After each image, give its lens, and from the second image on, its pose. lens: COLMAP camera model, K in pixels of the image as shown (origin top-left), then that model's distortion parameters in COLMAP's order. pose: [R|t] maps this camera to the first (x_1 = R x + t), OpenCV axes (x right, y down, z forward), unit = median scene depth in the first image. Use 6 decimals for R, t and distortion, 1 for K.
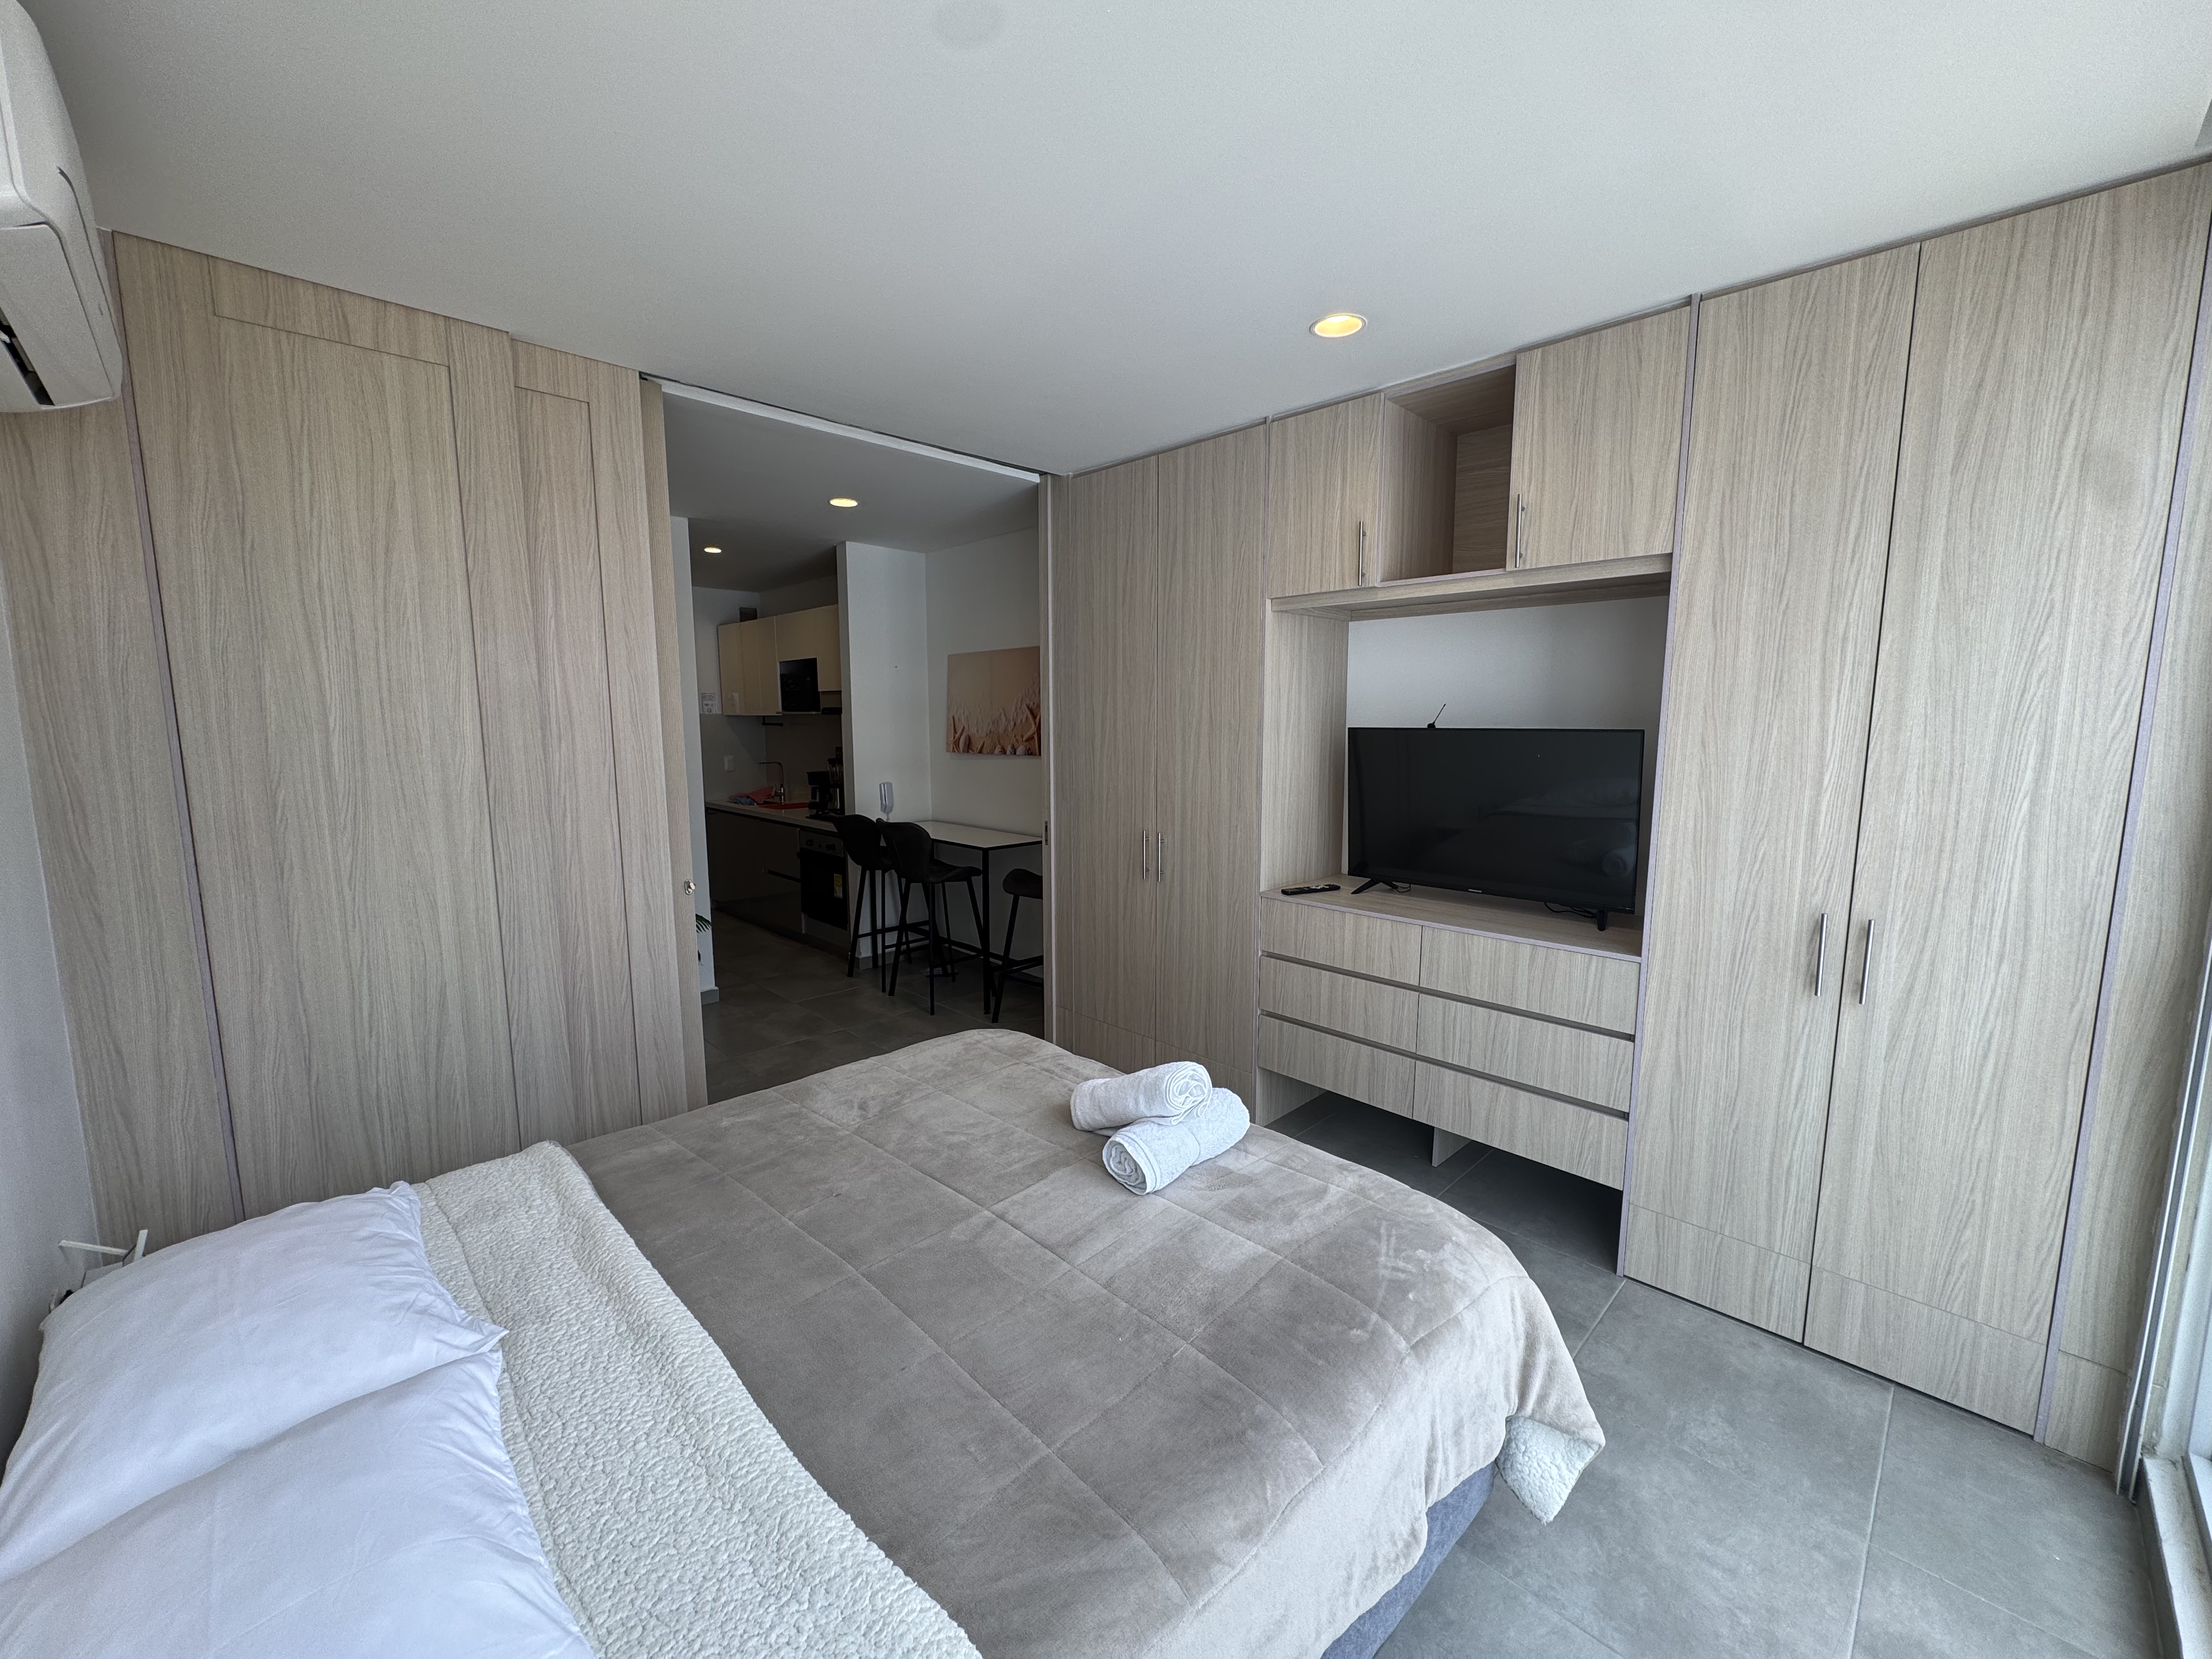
lens RADIAL K [[883.1, 0, 1107.9], [0, 883.1, 827.5], [0, 0, 1]] dist [-0.003005, 0.000651]
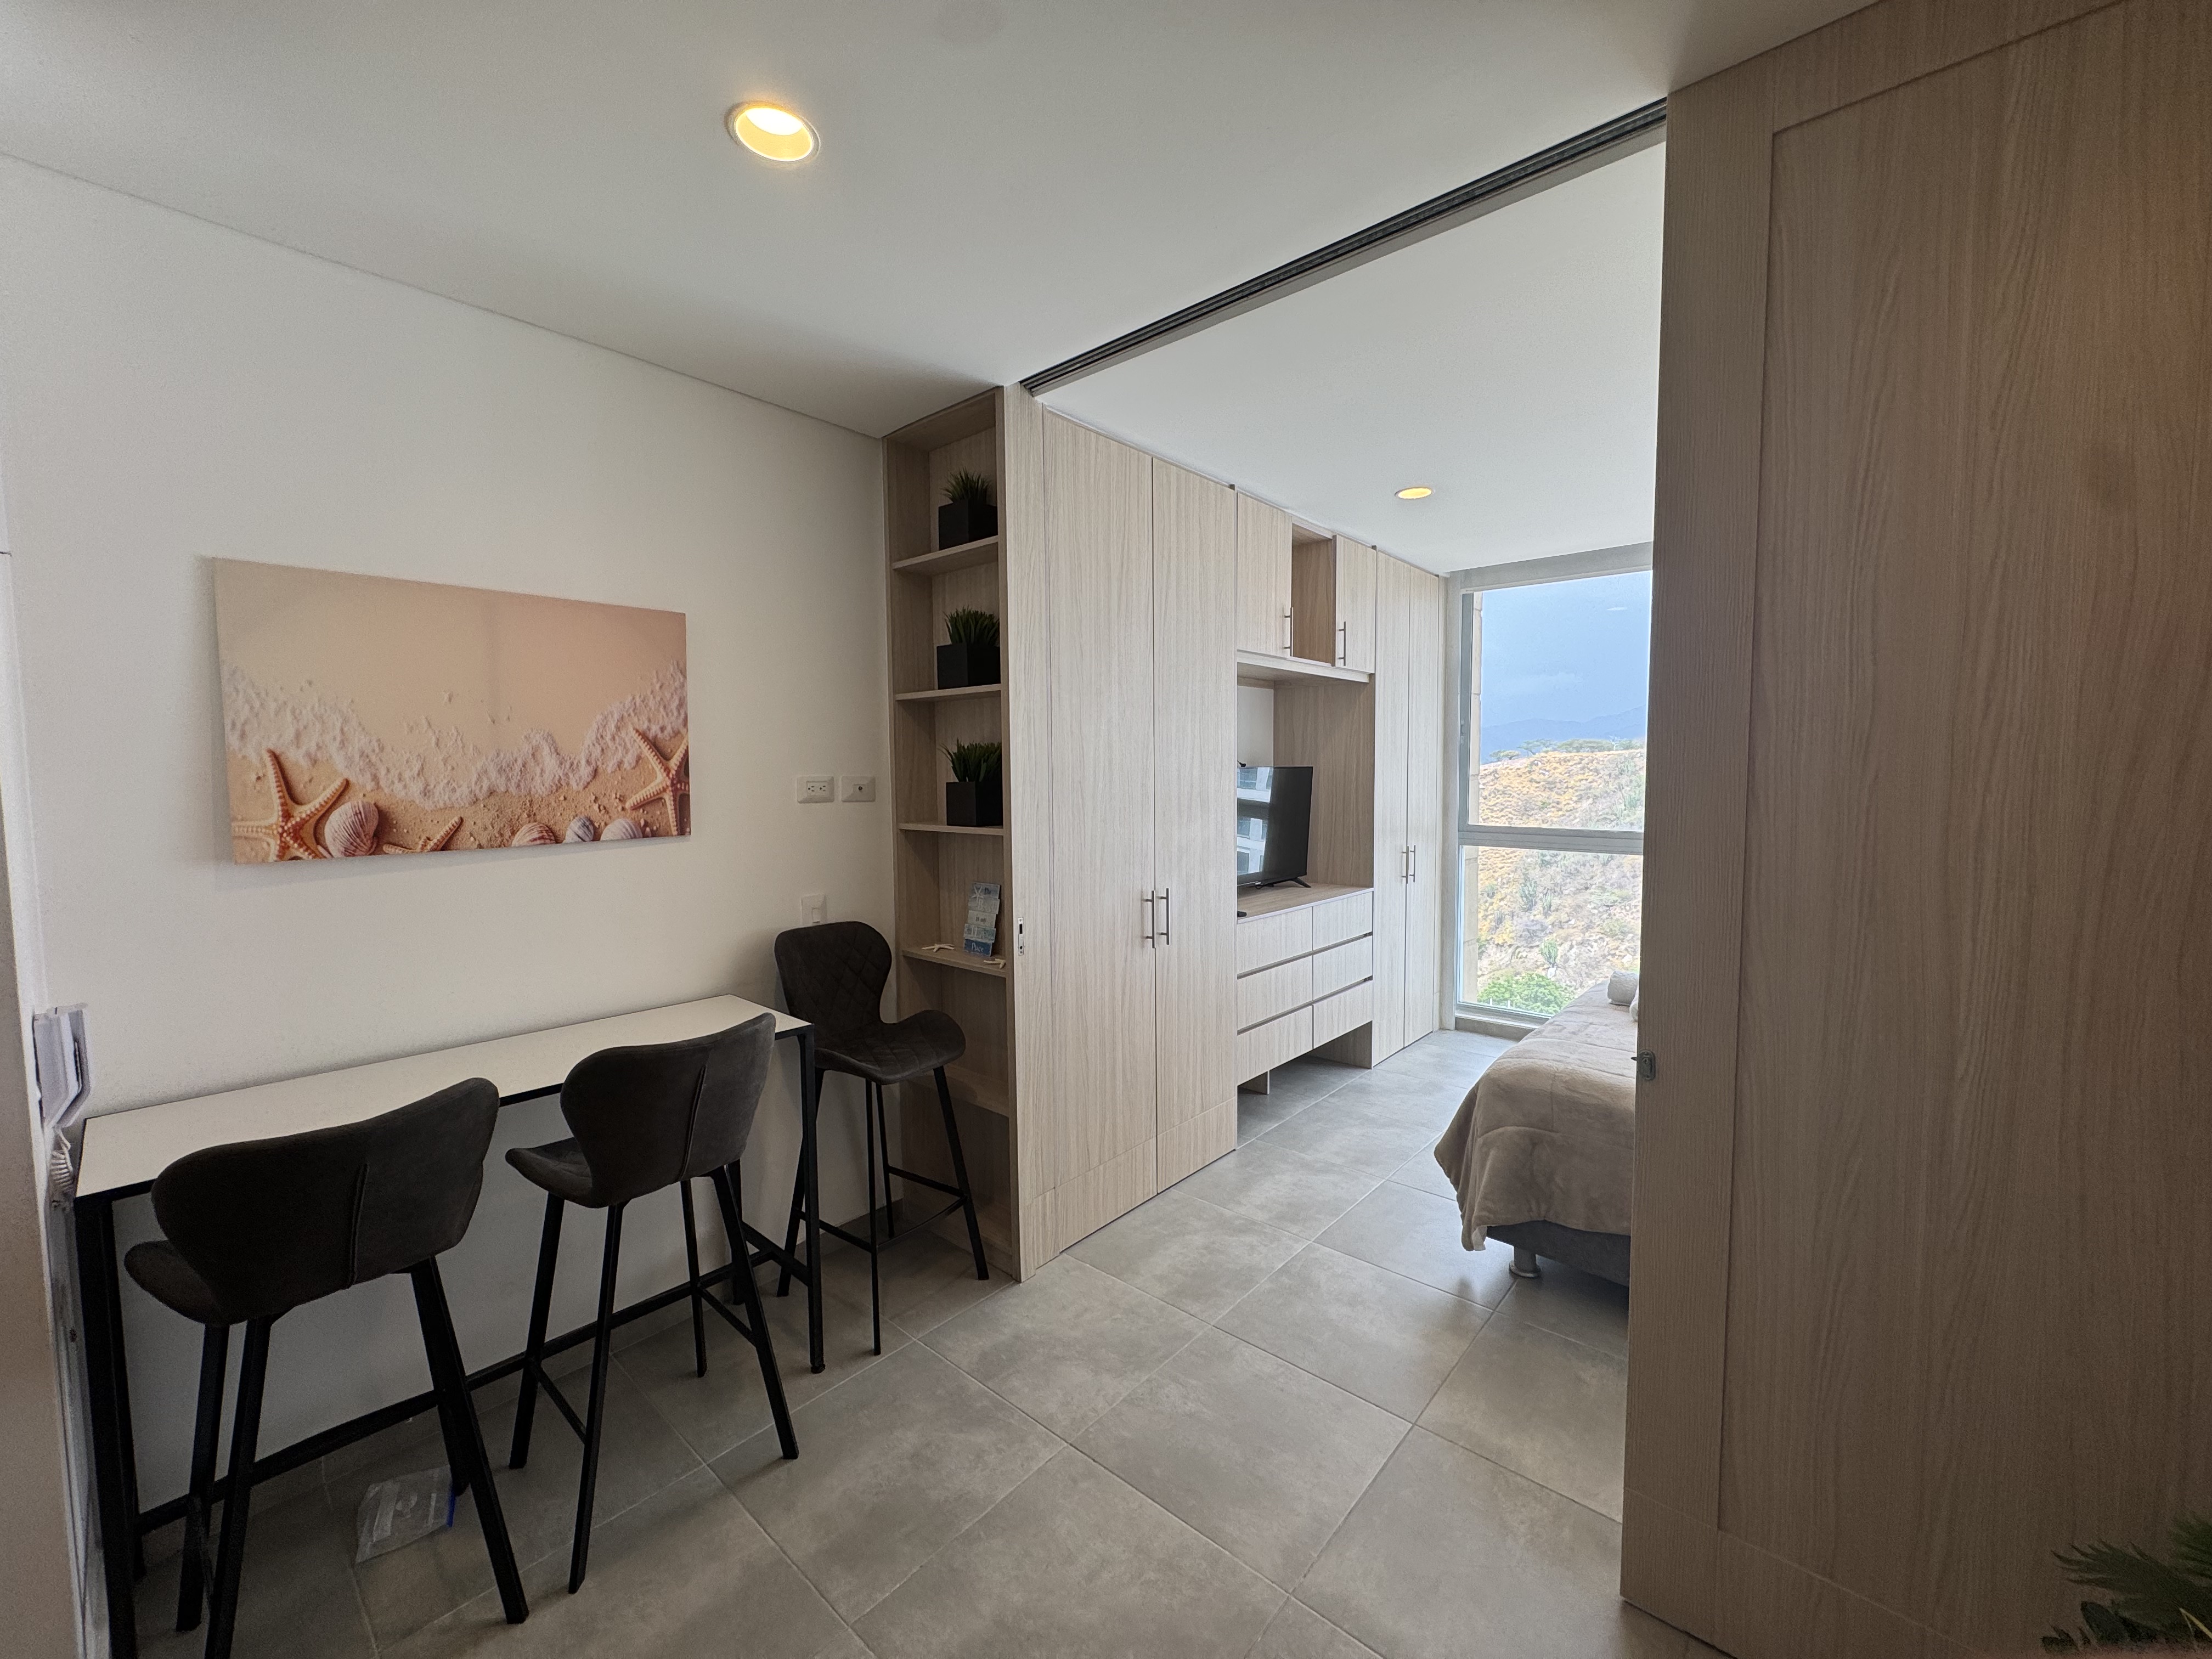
lens RADIAL K [[883.1, 0, 1105.7], [0, 883.1, 827.1], [0, 0, 1]] dist [-0.003005, 0.000651]
pose [[-0.066457, -0.061030, 0.995921, -0.992151], [0.133512, 0.988608, 0.069491, -0.151848], [-0.988816, 0.137586, -0.057552, 1.364519]]
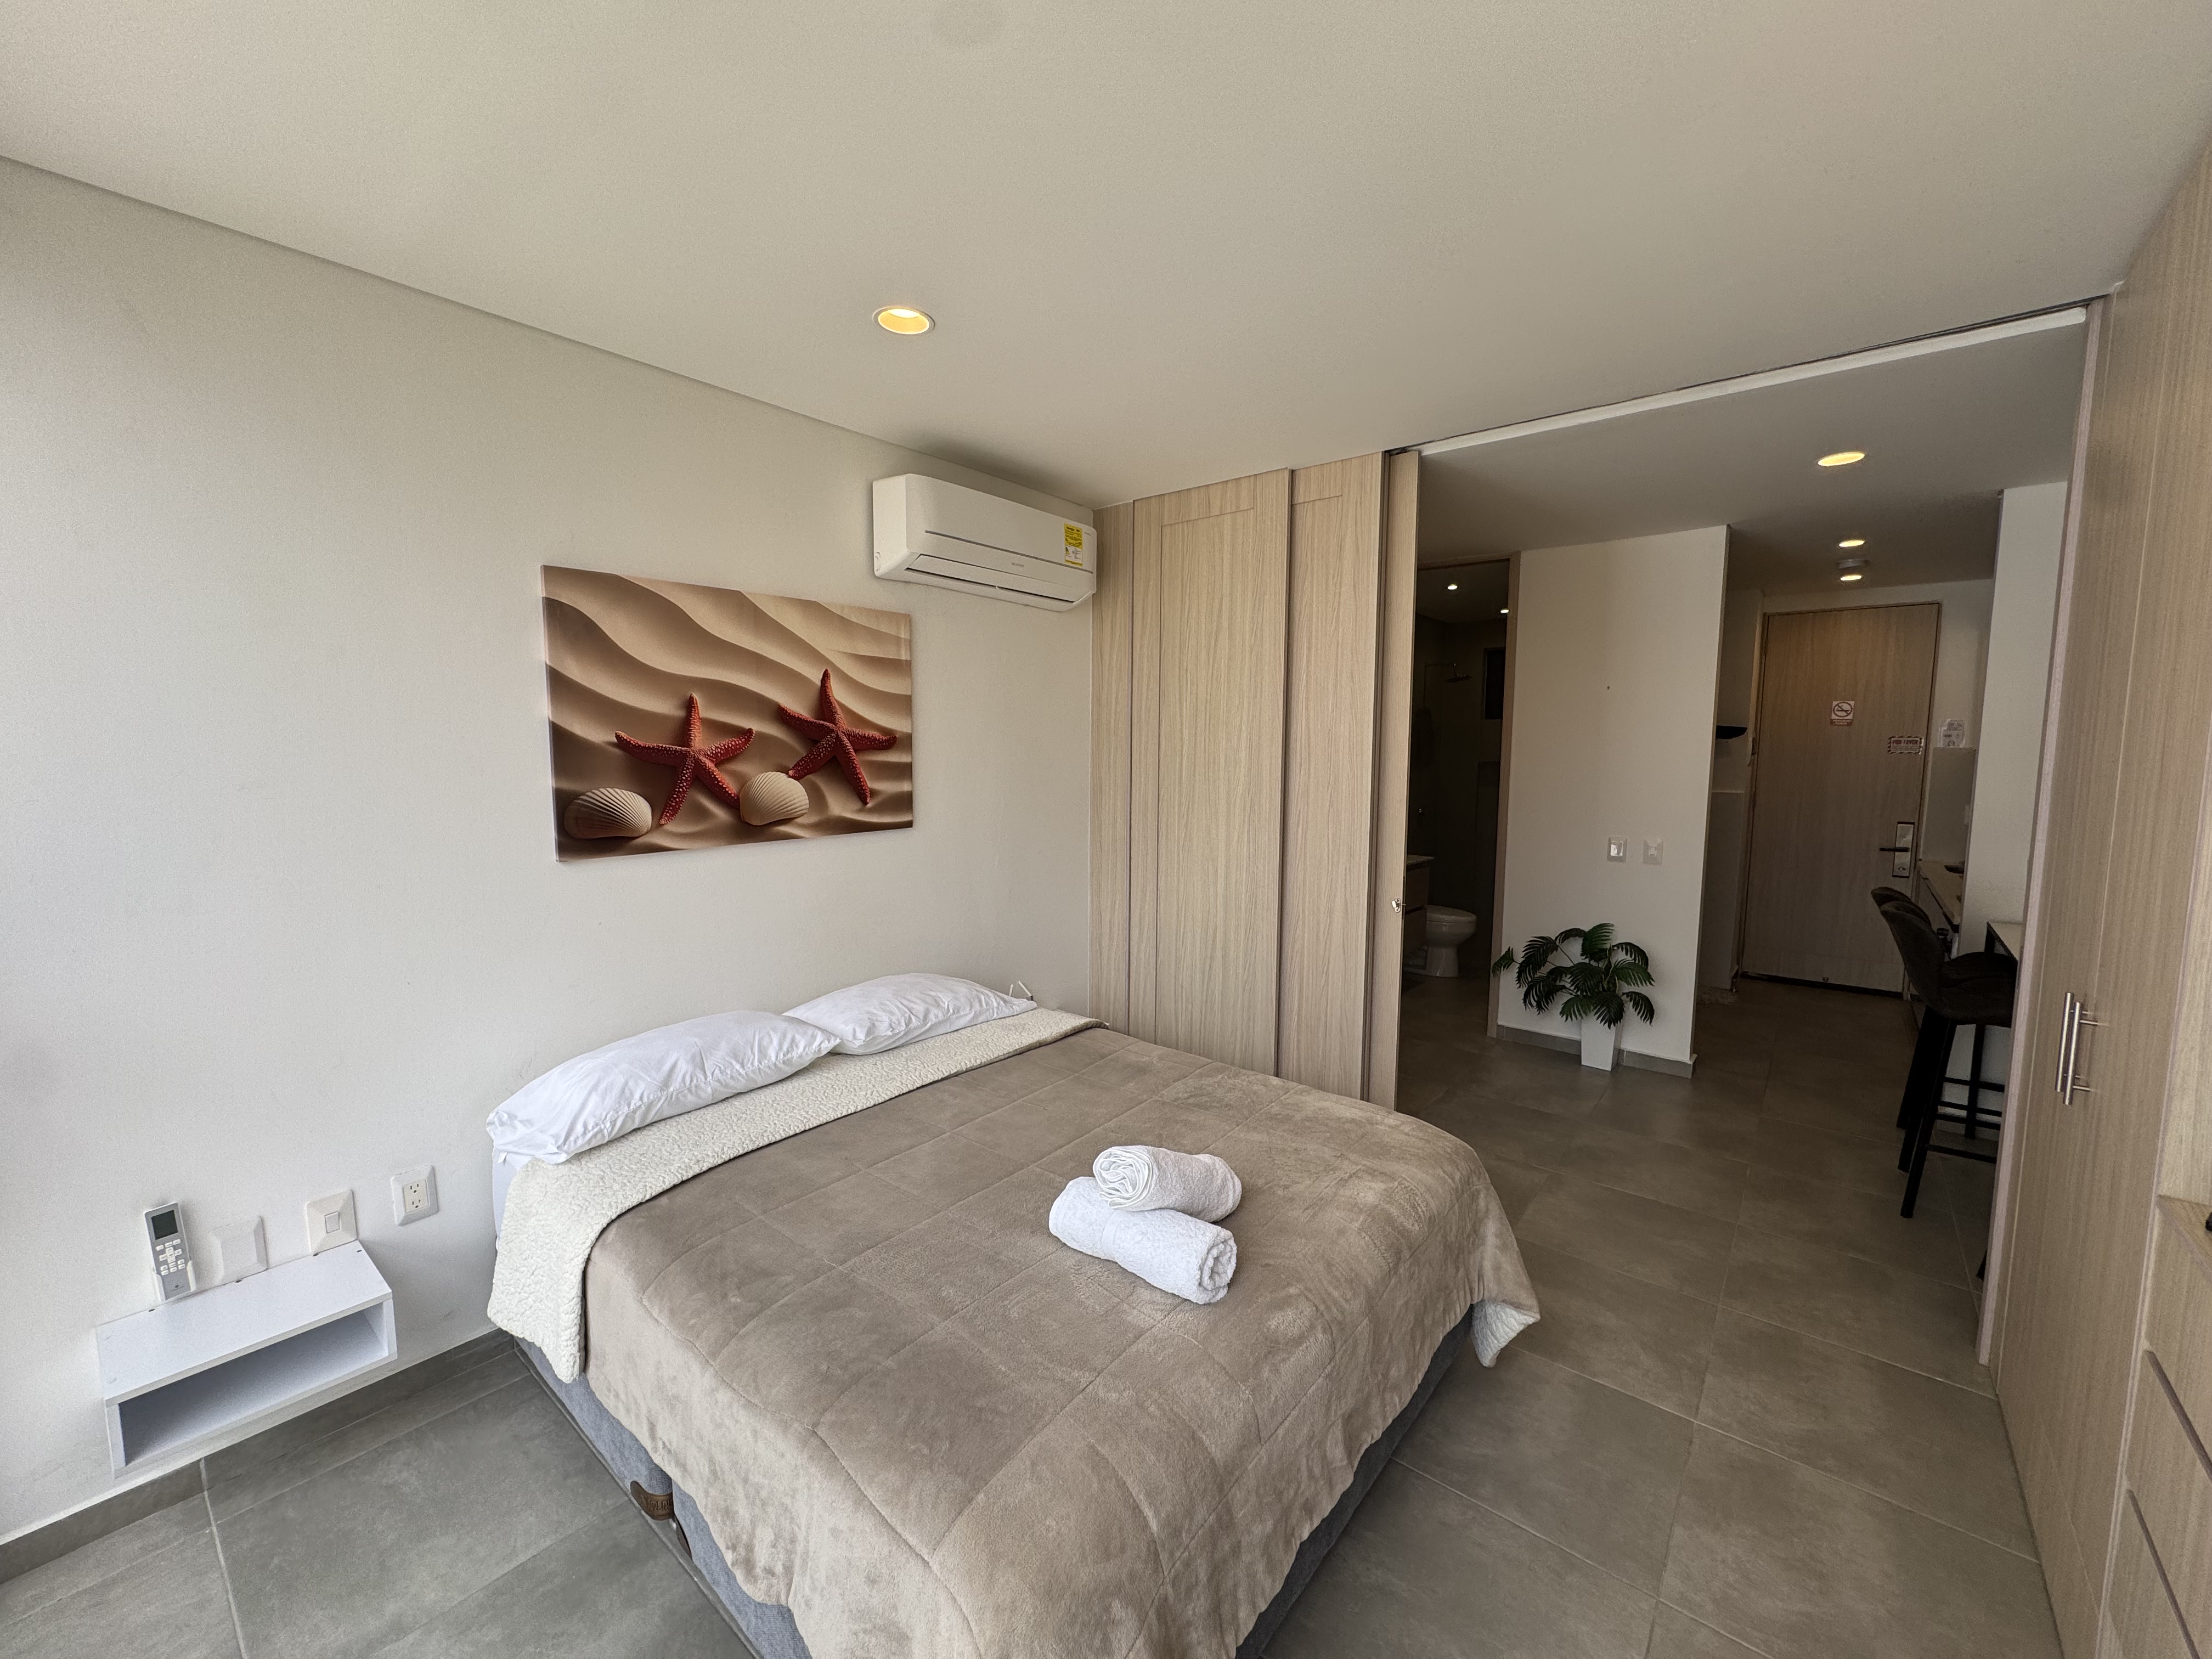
lens RADIAL K [[883.1, 0, 1104.6], [0, 883.1, 830.3], [0, 0, 1]] dist [-0.003005, 0.000651]
pose [[0.098312, 0.095695, -0.990544, 0.572749], [-0.129970, 0.988075, 0.082557, -0.068263], [0.986632, 0.120624, 0.109577, 0.526283]]
